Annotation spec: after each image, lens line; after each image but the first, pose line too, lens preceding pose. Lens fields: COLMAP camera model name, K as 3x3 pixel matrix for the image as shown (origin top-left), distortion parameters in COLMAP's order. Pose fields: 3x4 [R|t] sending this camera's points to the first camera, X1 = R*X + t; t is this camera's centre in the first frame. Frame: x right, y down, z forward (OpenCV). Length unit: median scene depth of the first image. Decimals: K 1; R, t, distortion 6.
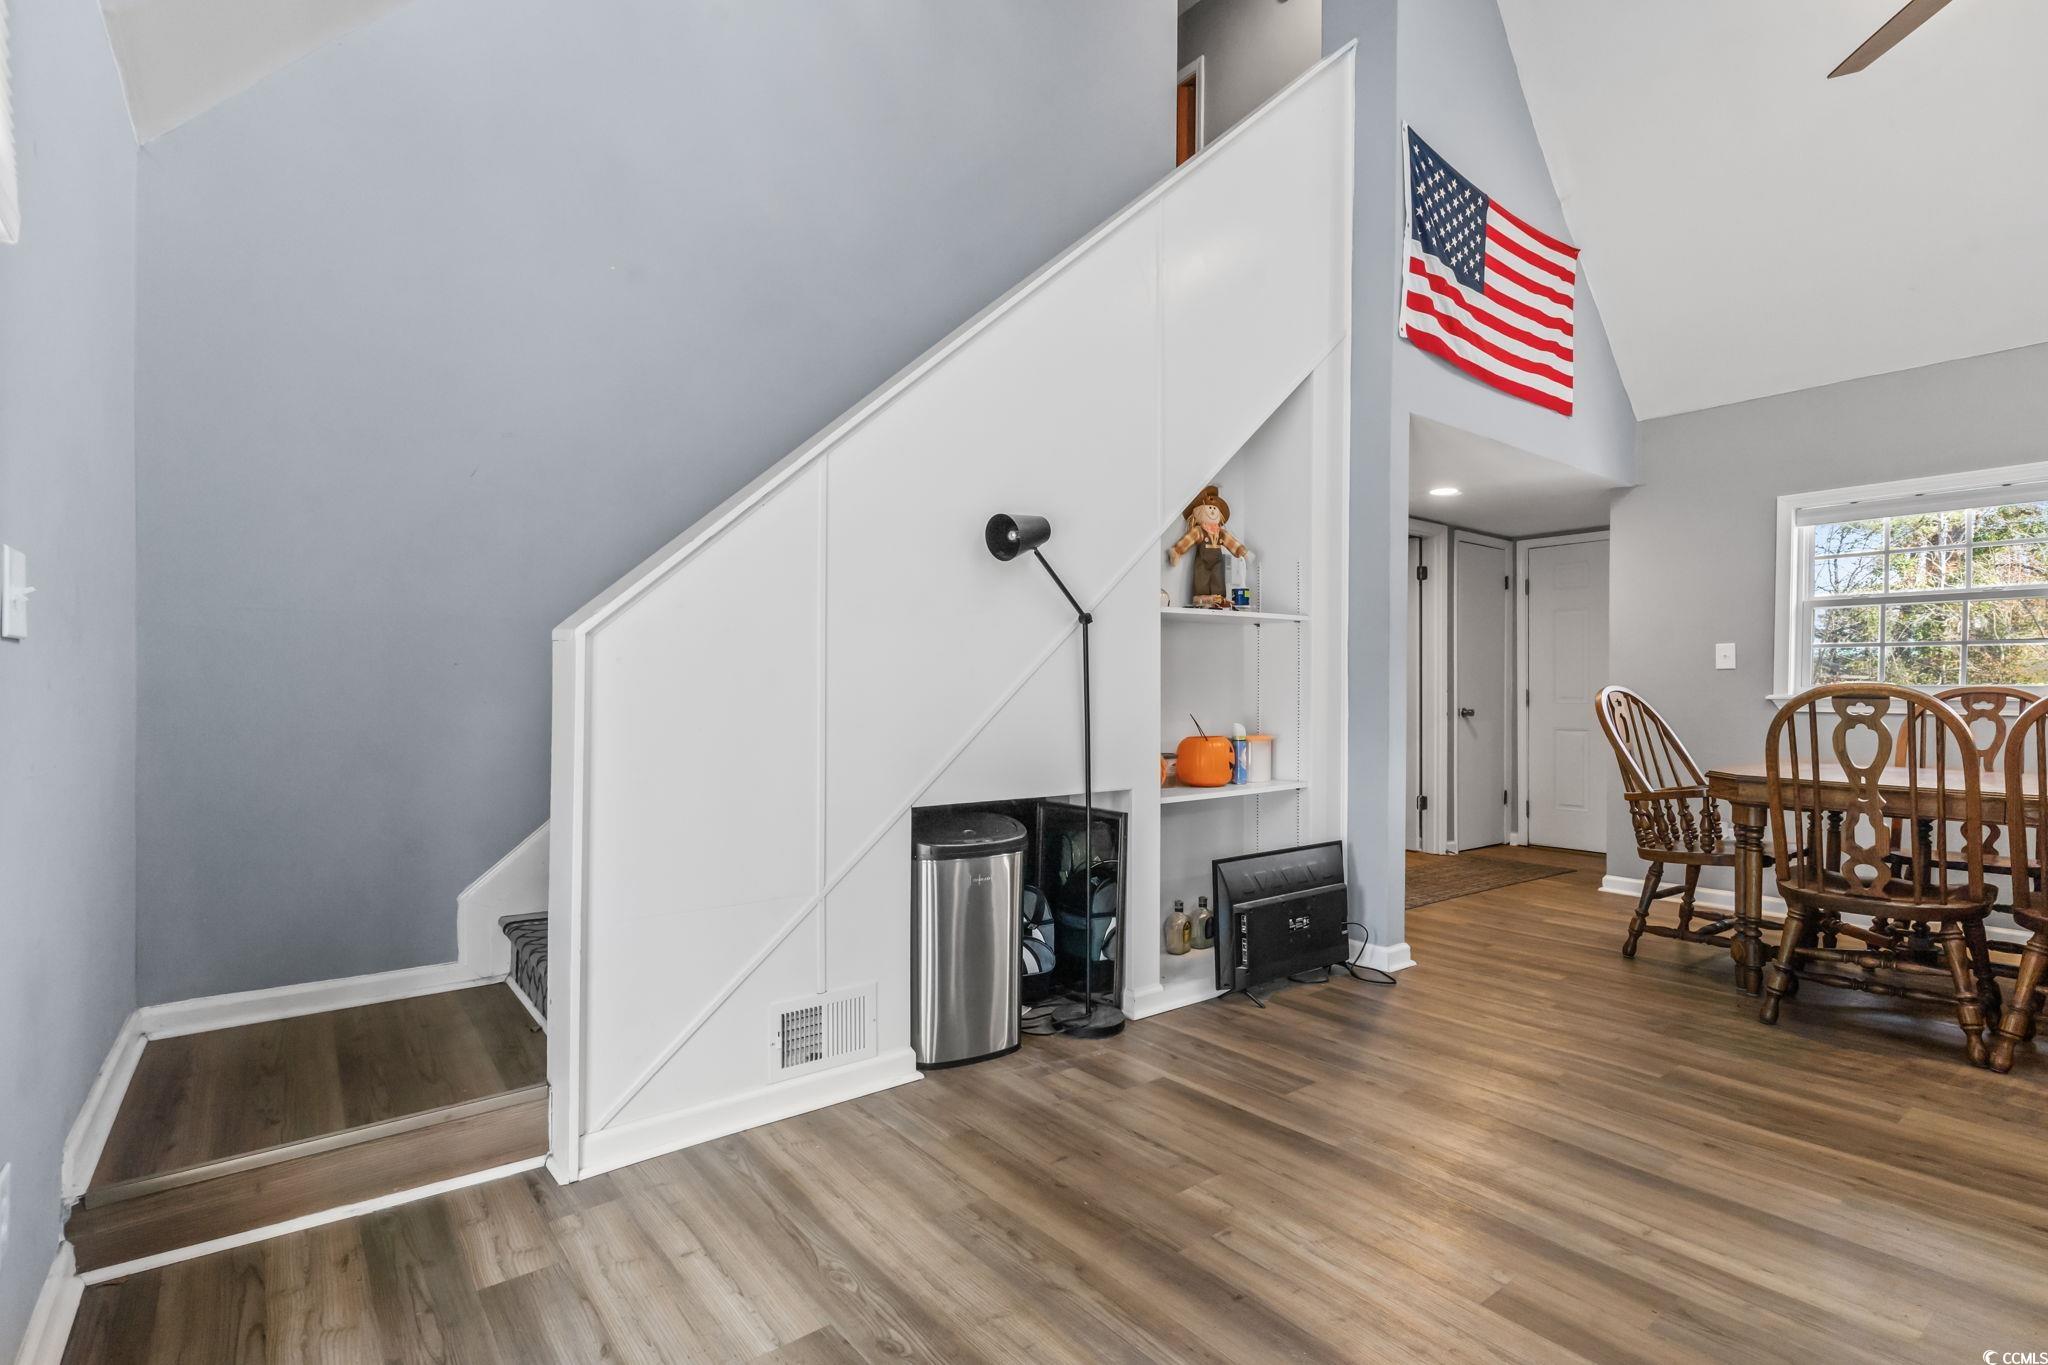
lens RADIAL K [[980.7, 0, 1024.0], [0, 980.7, 682.5], [0, 0, 1]] dist [-0.000762, 0.000066]
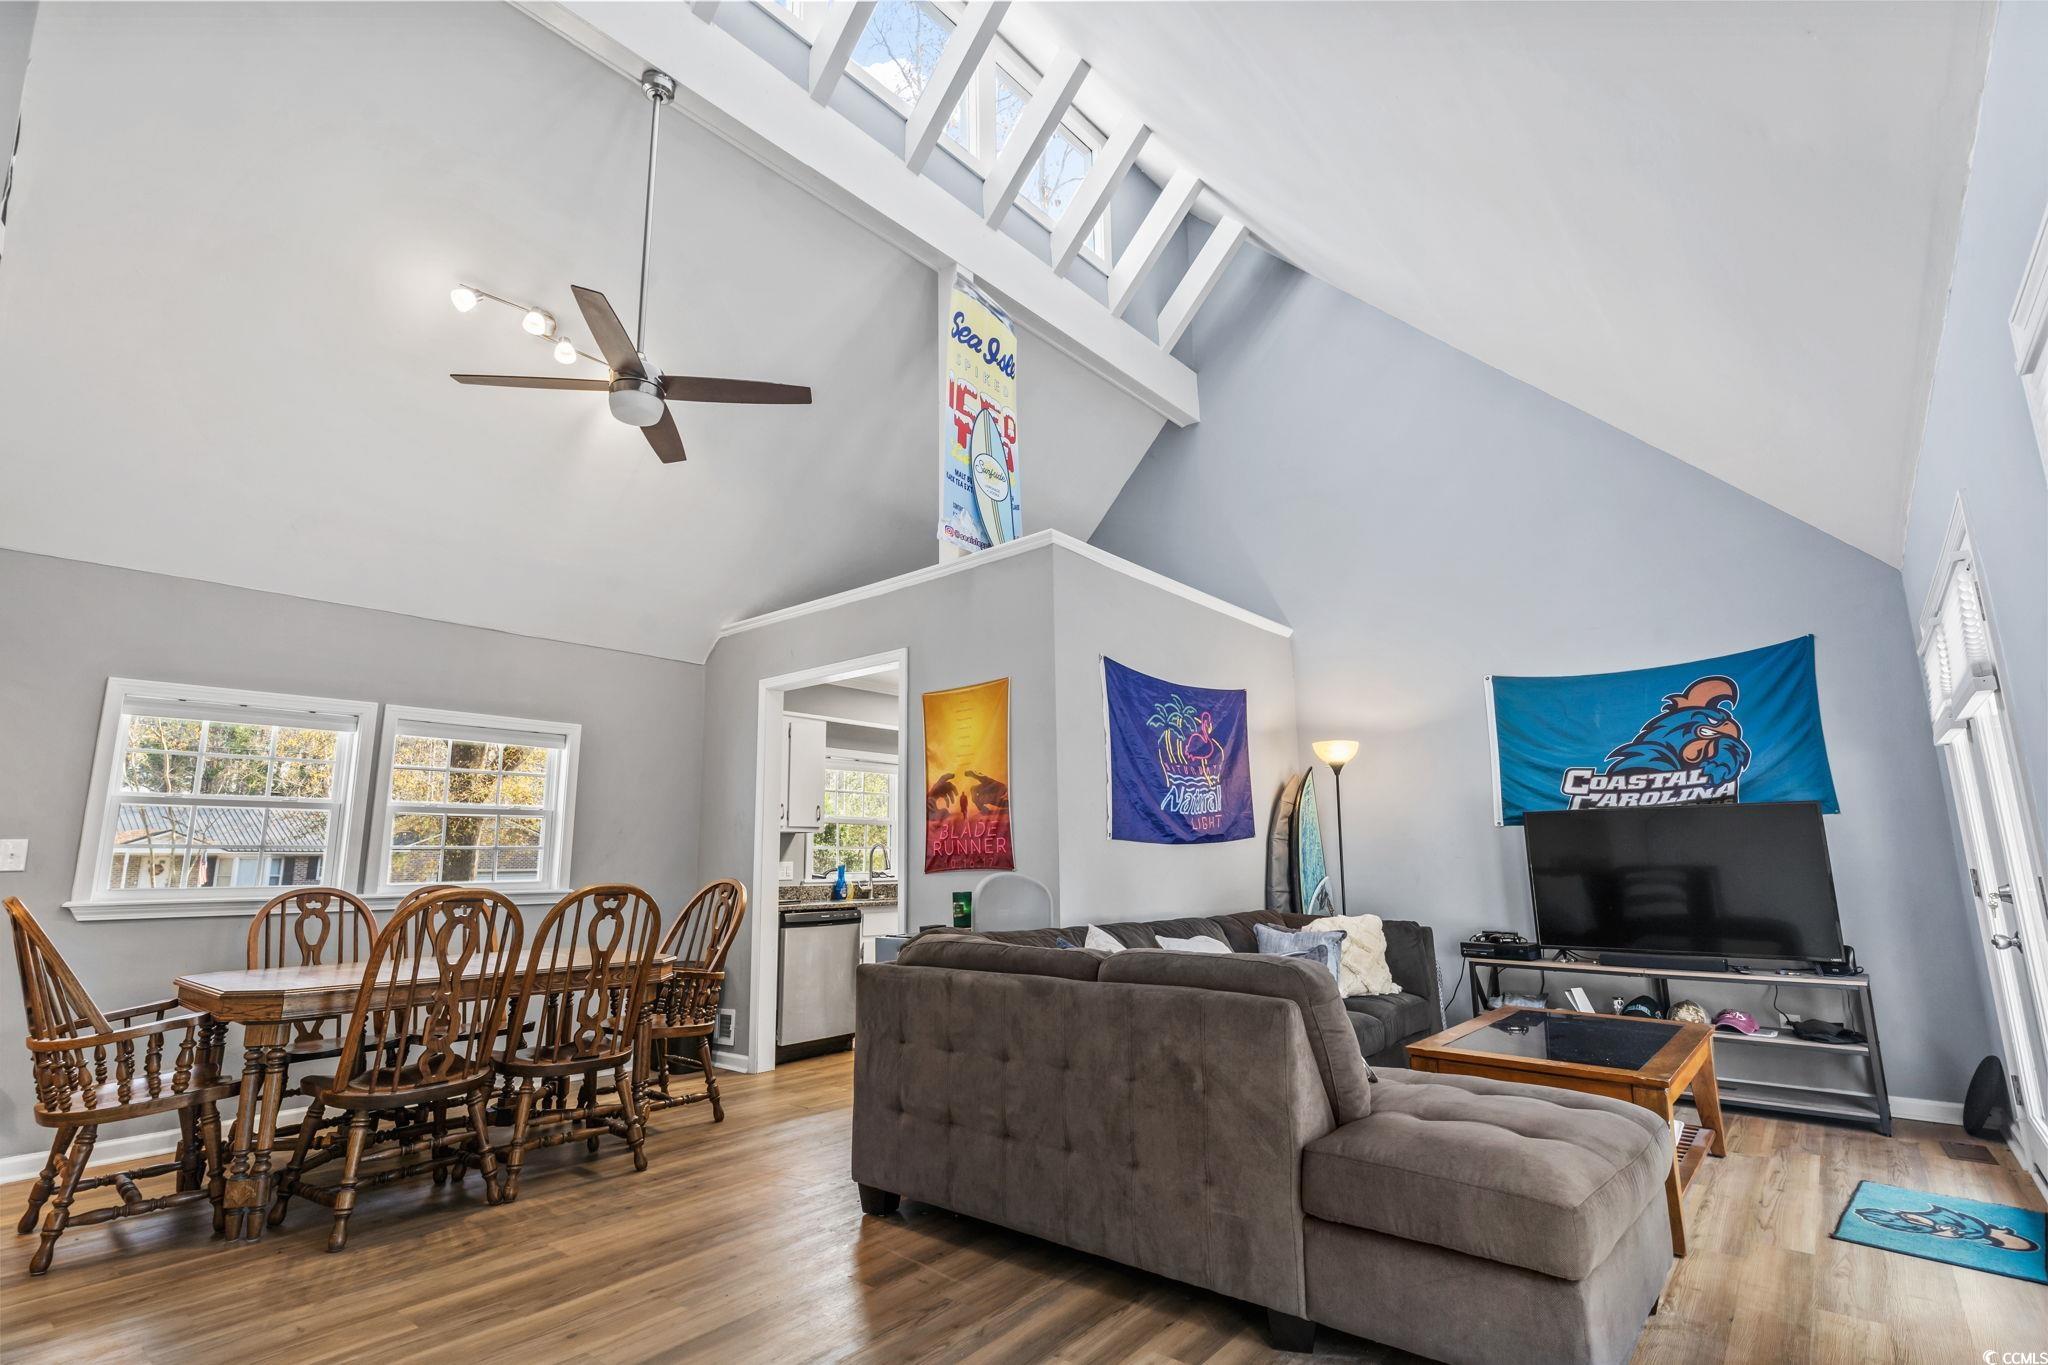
lens RADIAL K [[948.1, 0, 1024.0], [0, 948.1, 682.5], [0, 0, 1]] dist [-0.002181, 0.000001]
pose [[-0.212036, 0.189366, 0.958739, -0.368689], [0.012803, 0.981501, -0.191030, -0.011257], [-0.977178, -0.028230, -0.210538, 0.549114]]
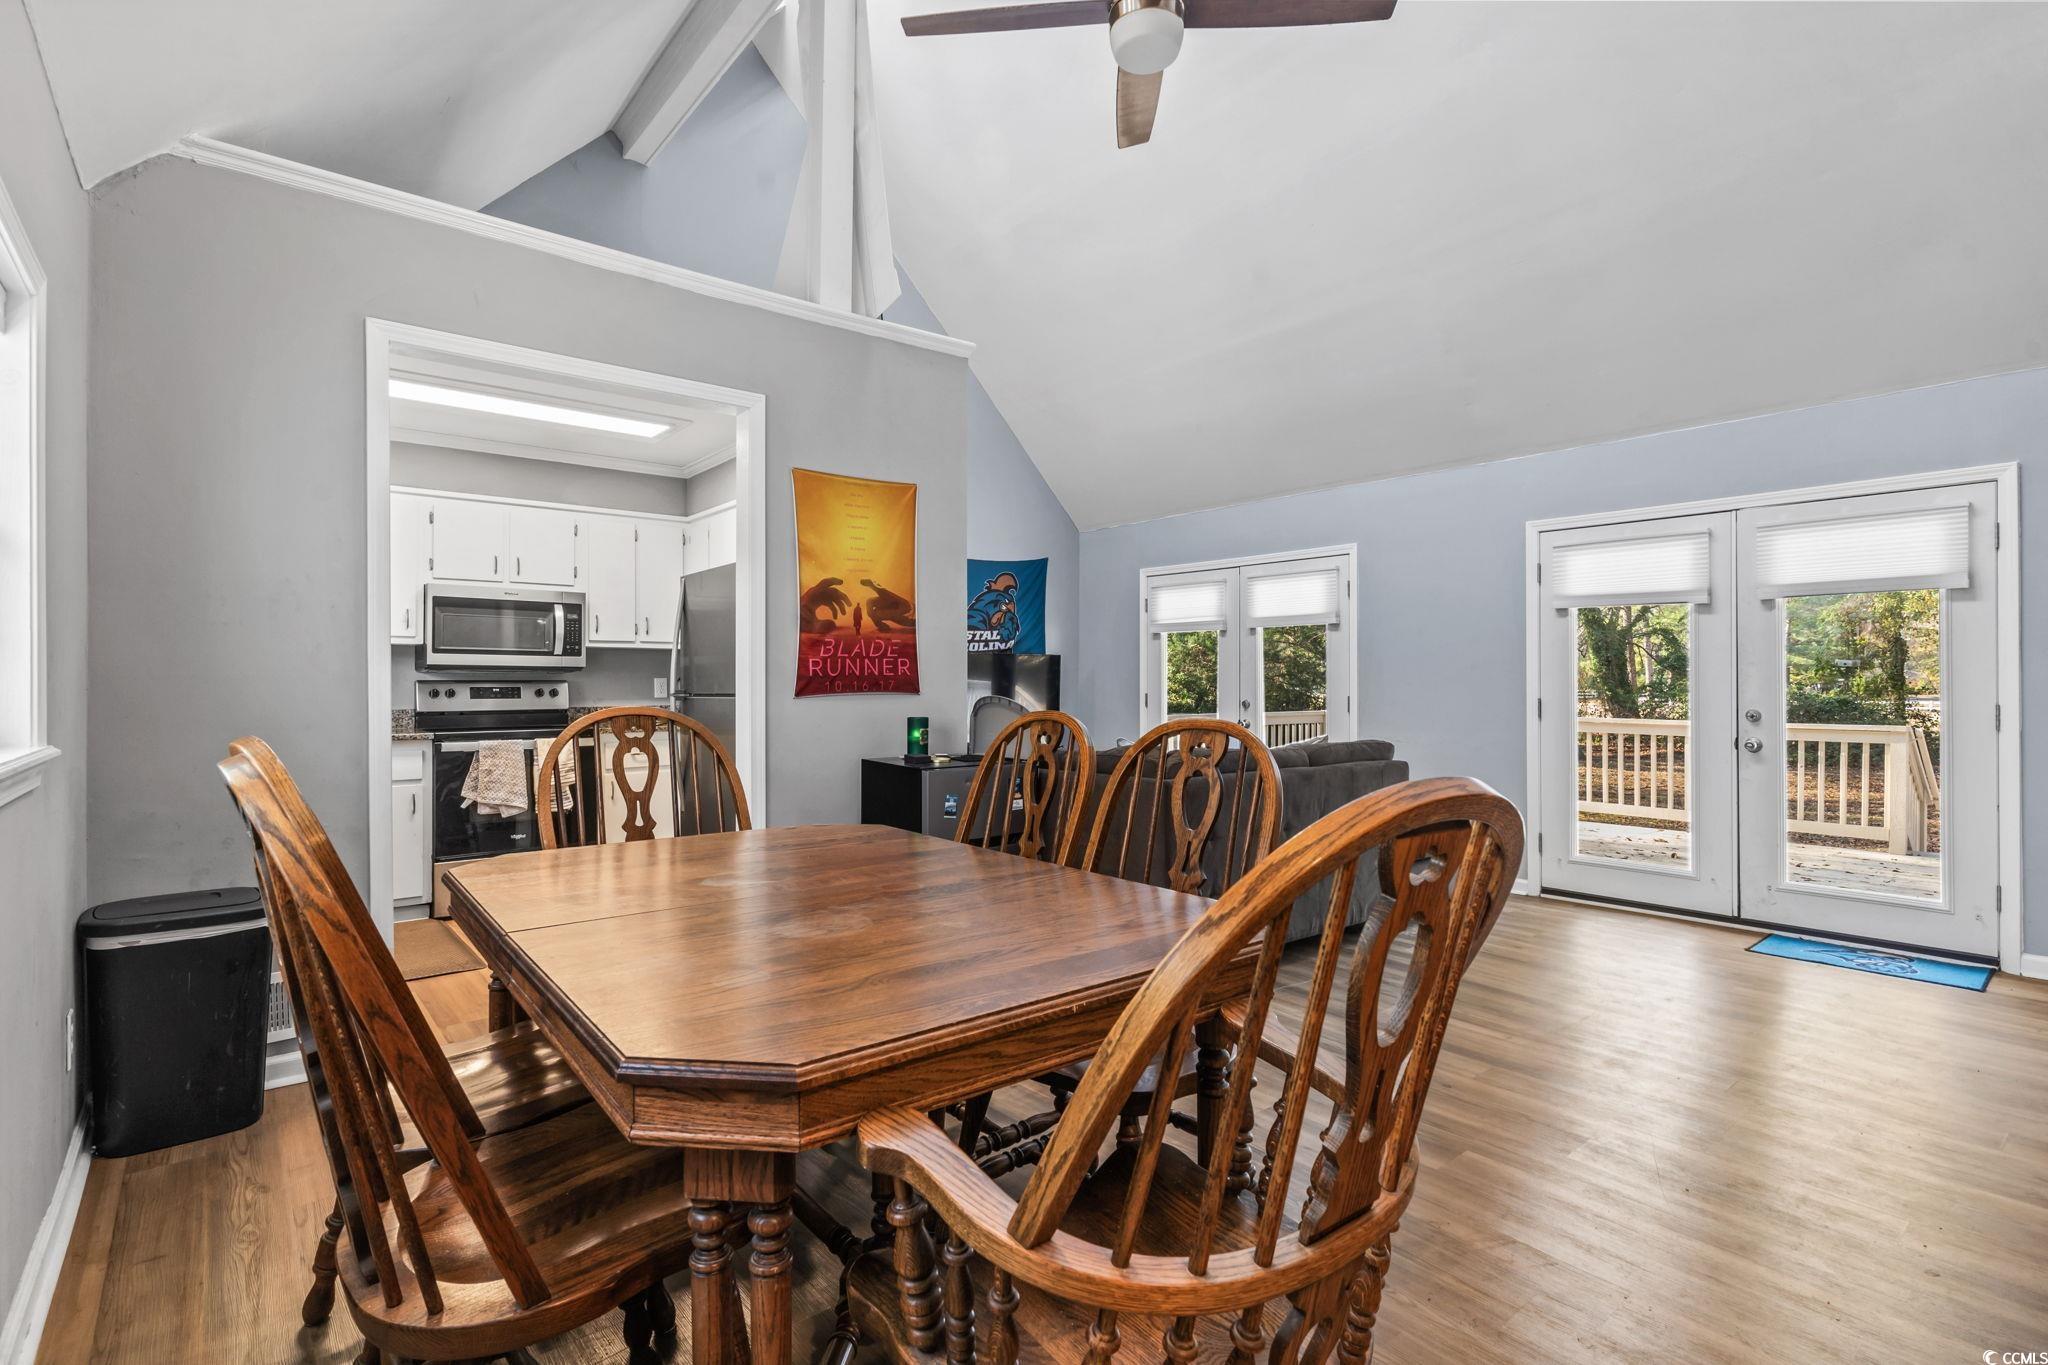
lens RADIAL K [[980.7, 0, 1024.0], [0, 980.7, 682.5], [0, 0, 1]] dist [-0.000762, 0.000066]
pose [[-0.999701, 0.001231, -0.024440, 1.009405], [0.001232, 0.999999, -0.000037, -0.023412], [0.024440, -0.000067, -0.999701, 1.703105]]
